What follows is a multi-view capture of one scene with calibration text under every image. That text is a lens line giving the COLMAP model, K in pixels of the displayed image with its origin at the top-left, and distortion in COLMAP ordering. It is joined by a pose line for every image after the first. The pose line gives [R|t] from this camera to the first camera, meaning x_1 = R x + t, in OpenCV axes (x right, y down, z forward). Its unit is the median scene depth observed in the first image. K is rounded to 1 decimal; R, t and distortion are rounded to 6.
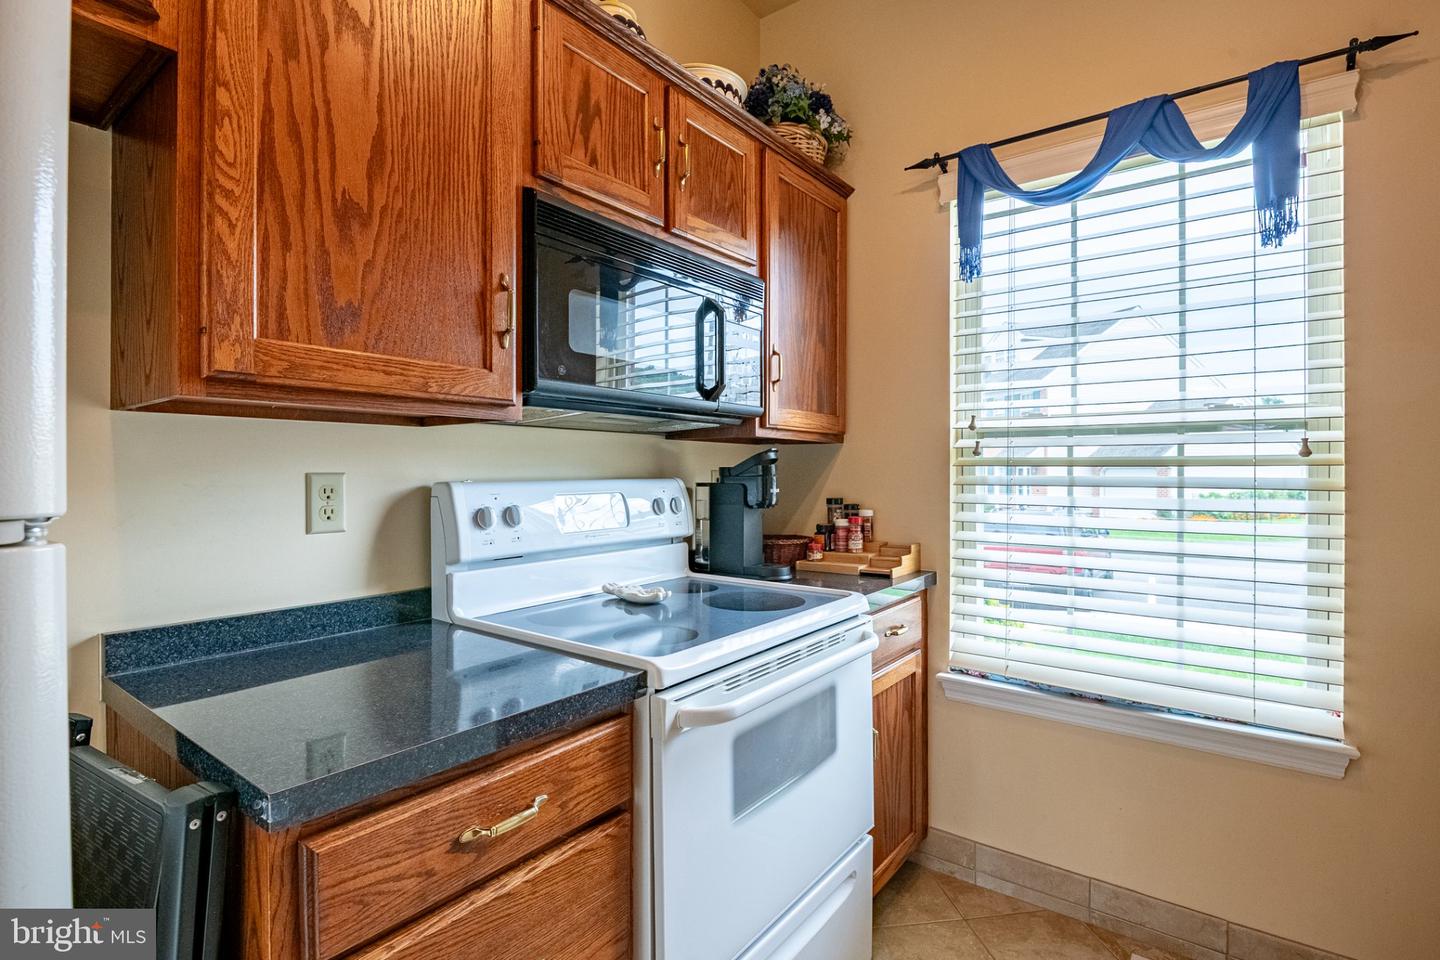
lens RADIAL K [[705.8, 0, 729.6], [0, 705.8, 475.5], [0, 0, 1]] dist [-0.005865, -0.003159]
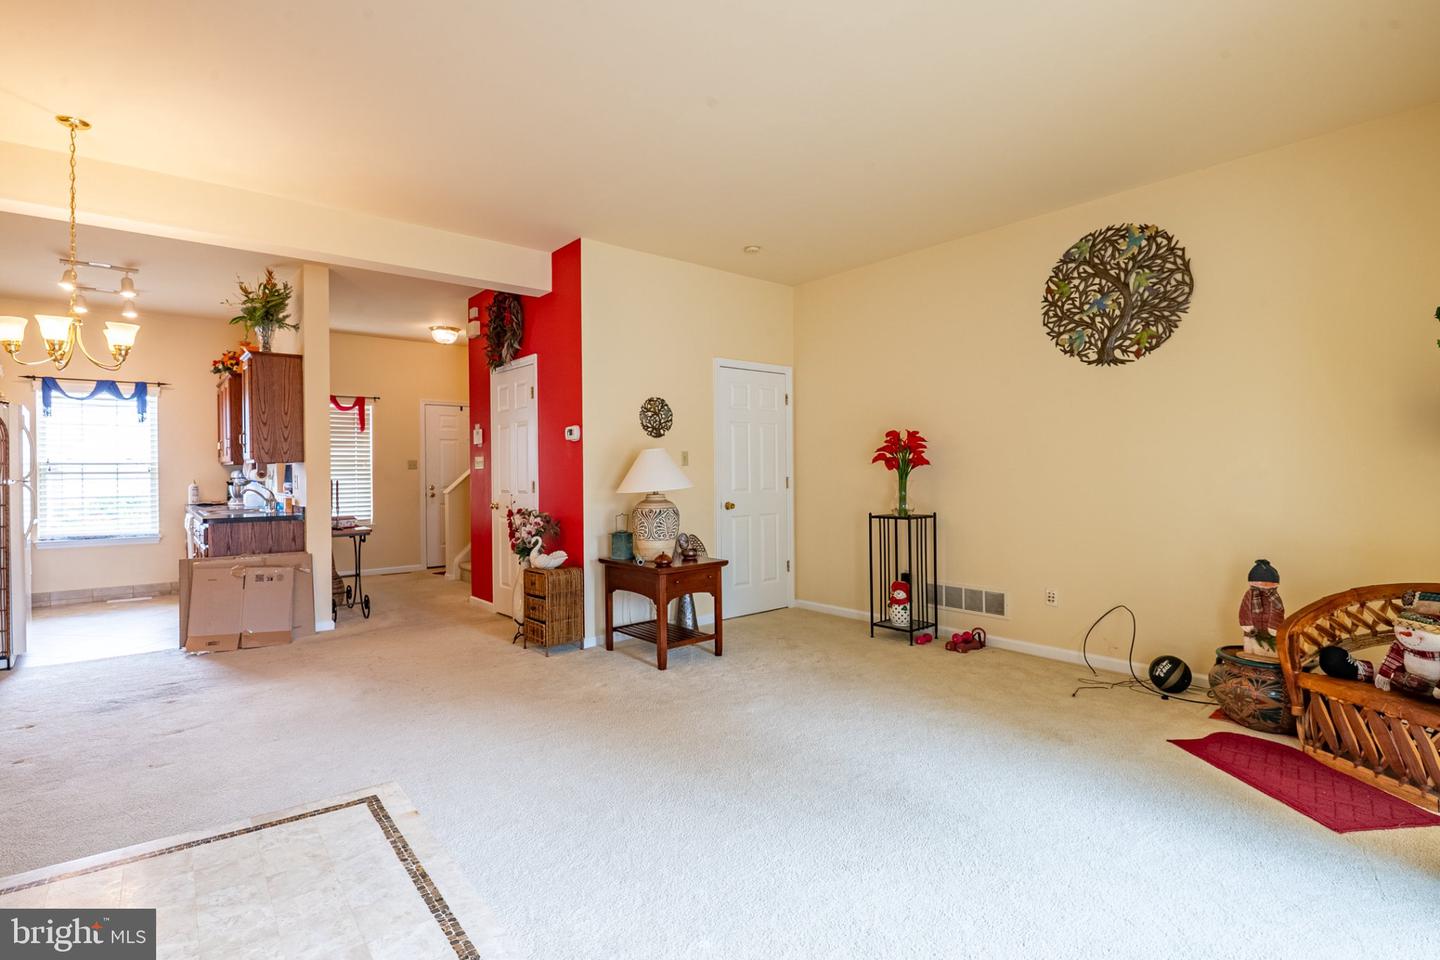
lens RADIAL K [[705.8, 0, 715.3], [0, 705.8, 471.7], [0, 0, 1]] dist [-0.005865, -0.003159]
pose [[0.220348, -0.002580, 0.975418, -2.151983], [0.018129, 0.999835, -0.001451, 0.036587], [-0.975253, 0.018003, 0.220358, -2.742940]]
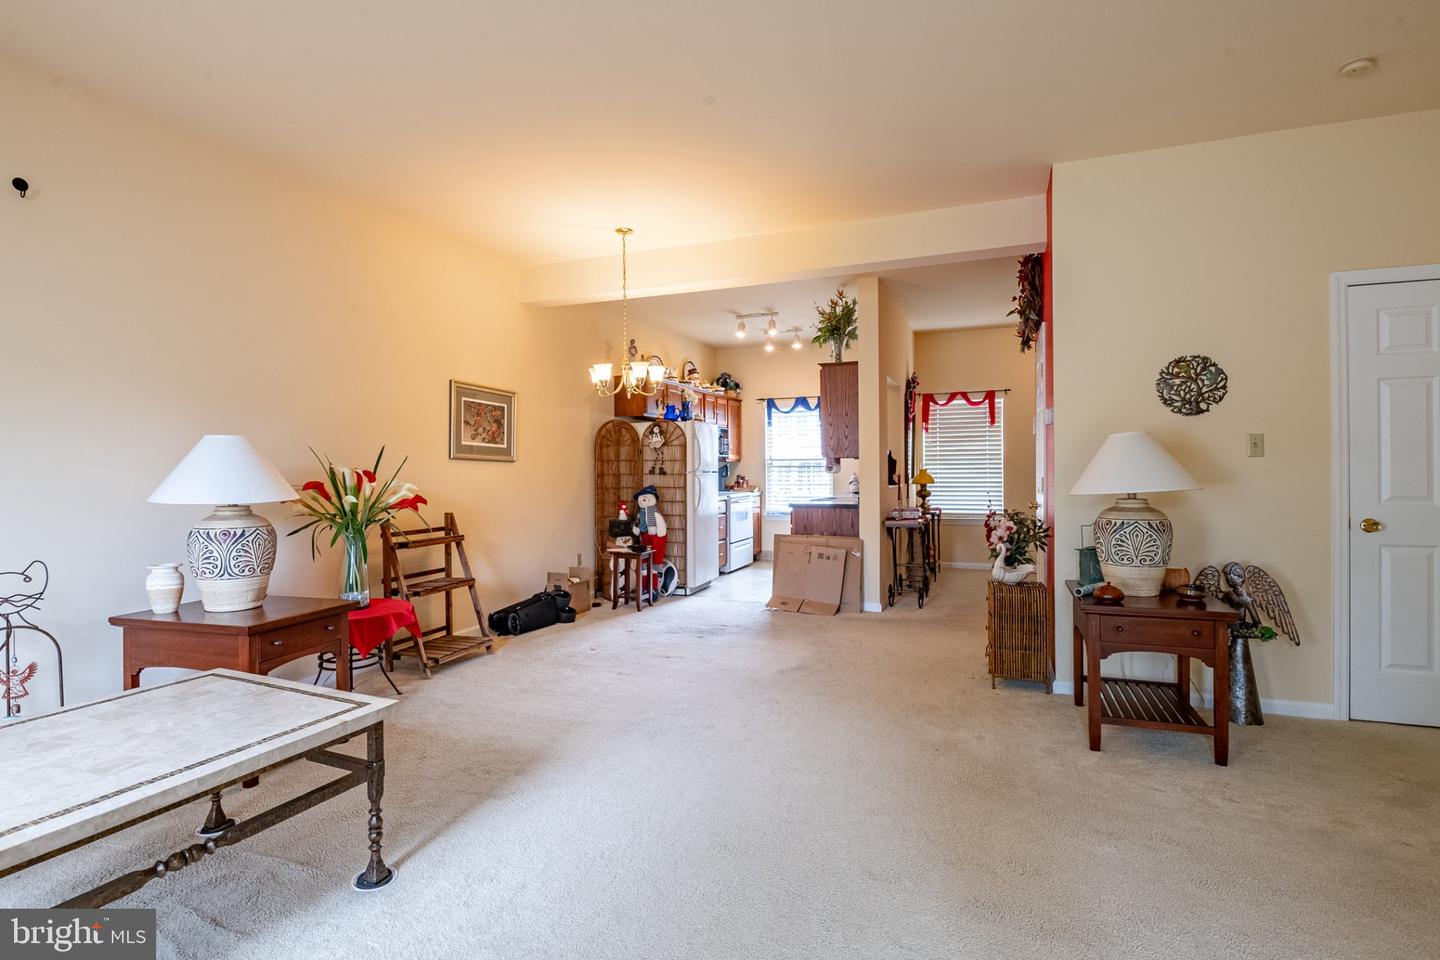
lens RADIAL K [[705.8, 0, 712.0], [0, 705.8, 478.2], [0, 0, 1]] dist [-0.005865, -0.003159]
pose [[0.968736, -0.007779, 0.247972, -1.178080], [0.007694, 0.999970, 0.001311, 0.048359], [-0.247975, 0.000638, 0.968766, -3.398828]]
